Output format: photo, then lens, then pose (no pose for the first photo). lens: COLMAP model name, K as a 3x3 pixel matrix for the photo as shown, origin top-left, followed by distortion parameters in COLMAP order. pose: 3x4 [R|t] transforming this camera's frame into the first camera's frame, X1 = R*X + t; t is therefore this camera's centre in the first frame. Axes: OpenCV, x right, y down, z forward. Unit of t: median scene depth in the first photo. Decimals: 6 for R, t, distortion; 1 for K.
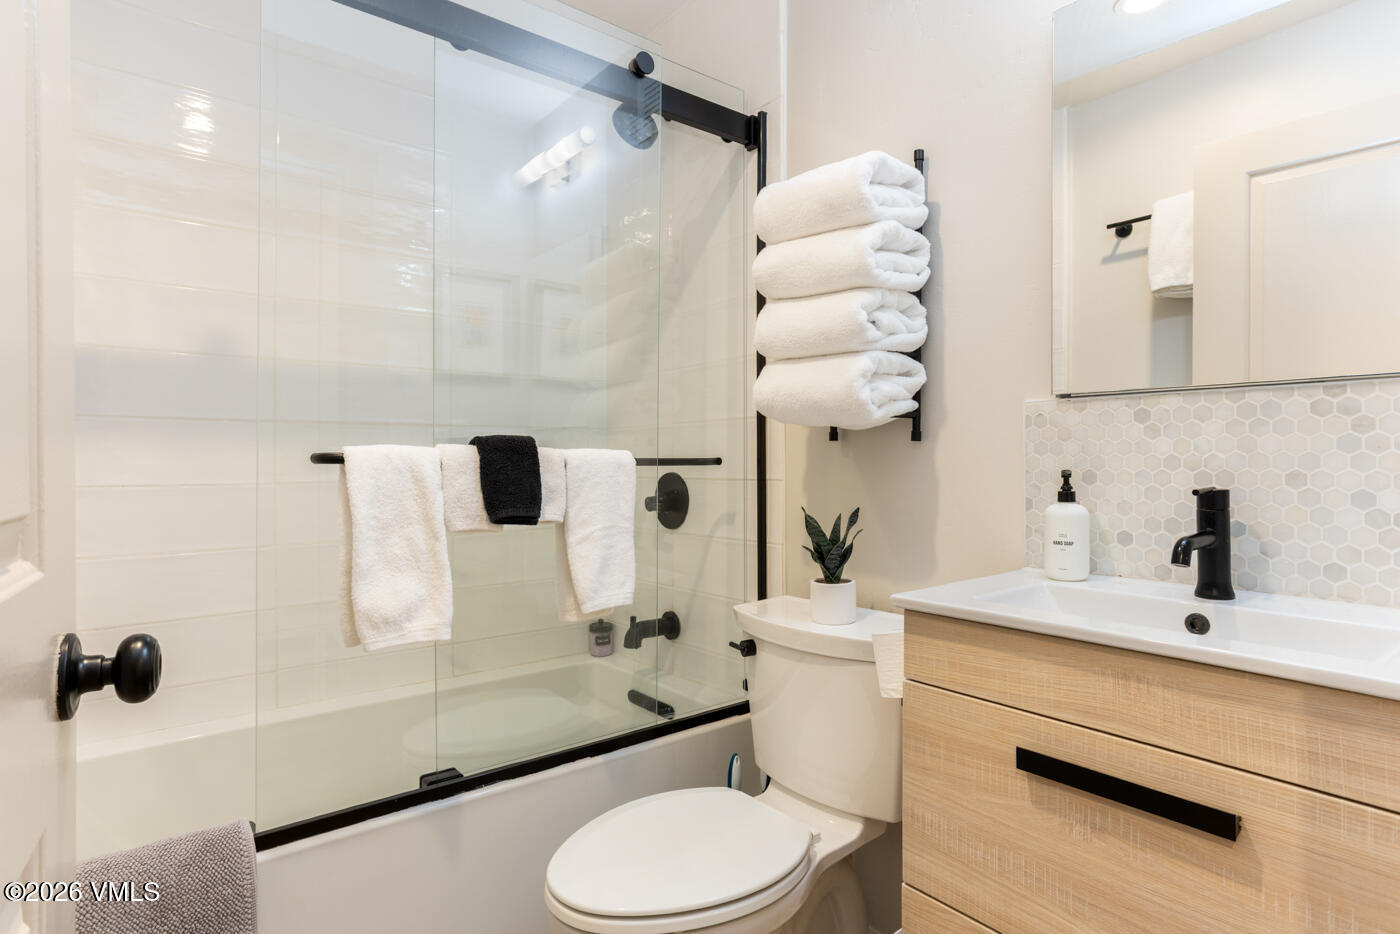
lens RADIAL K [[764.7, 0, 691.9], [0, 764.7, 464.0], [0, 0, 1]] dist [-0.003348, 0.007252]
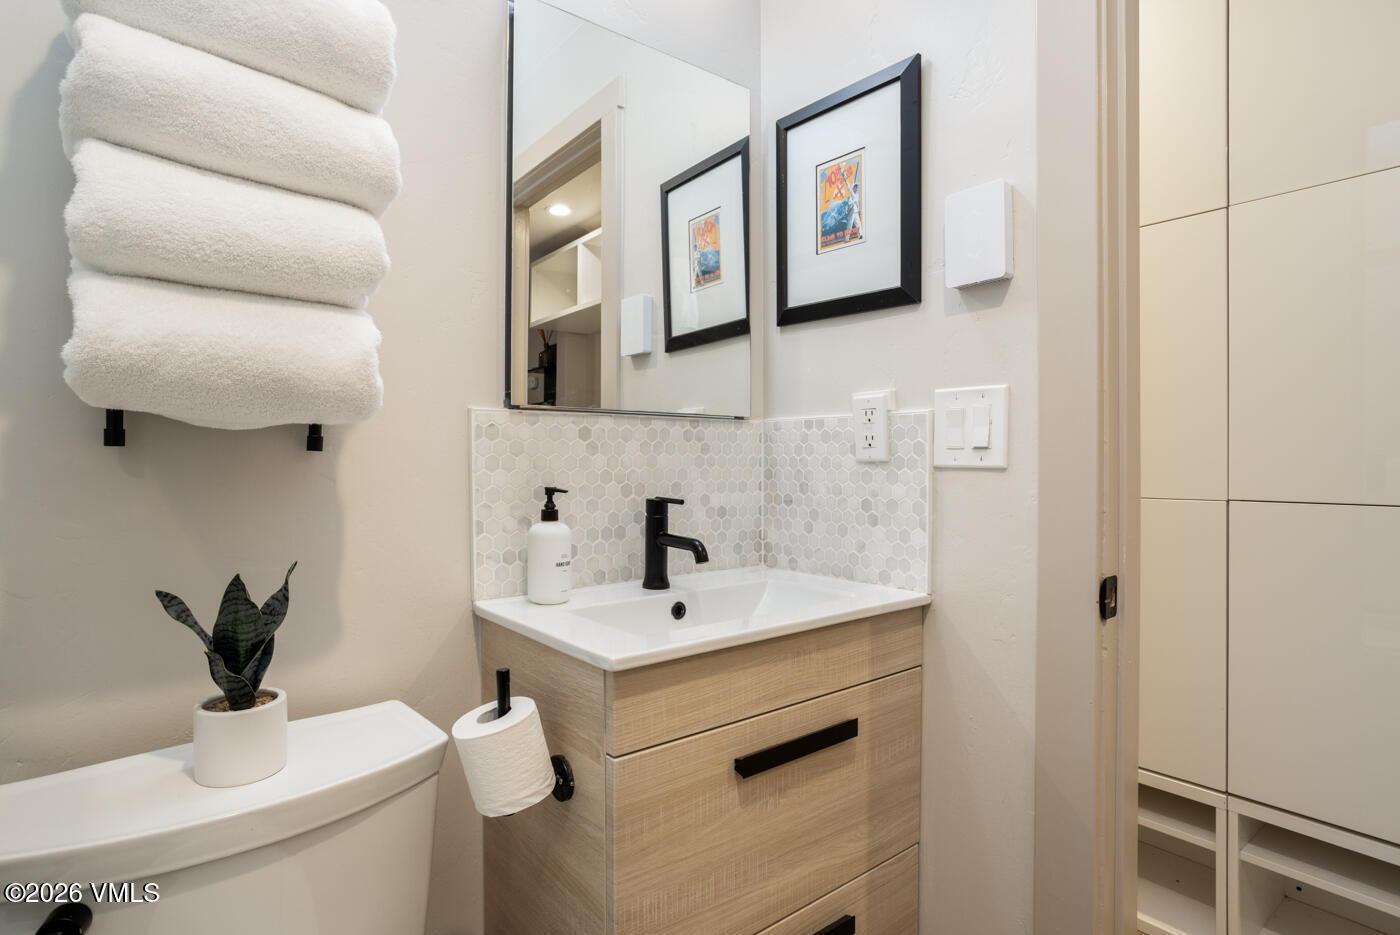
lens RADIAL K [[764.7, 0, 701.3], [0, 764.7, 469.4], [0, 0, 1]] dist [-0.003348, 0.007252]
pose [[-0.040431, -0.019030, 0.999001, -0.410143], [0.001951, 0.999815, 0.019124, -0.028241], [-0.999180, 0.002723, -0.040386, 0.749253]]
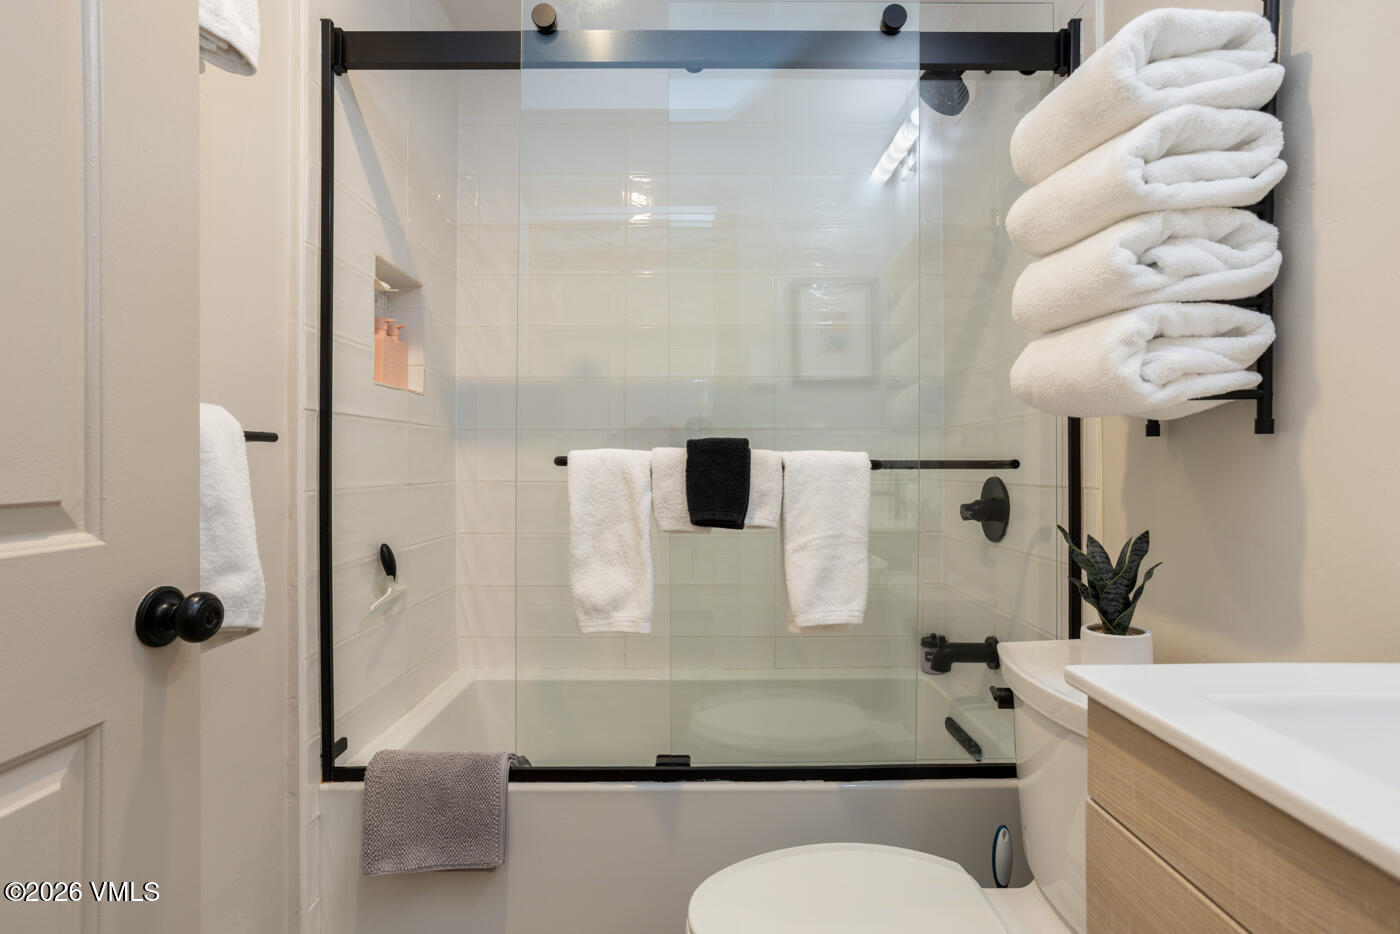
lens RADIAL K [[705.5, 0, 701.3], [0, 705.5, 462.3], [0, 0, 1]] dist [-0.012901, 0.012083]
pose [[0.786247, 0.000516, -0.617912, 0.308318], [-0.002470, 0.999994, -0.002308, -0.003602], [0.617907, 0.003341, 0.786244, 0.252855]]
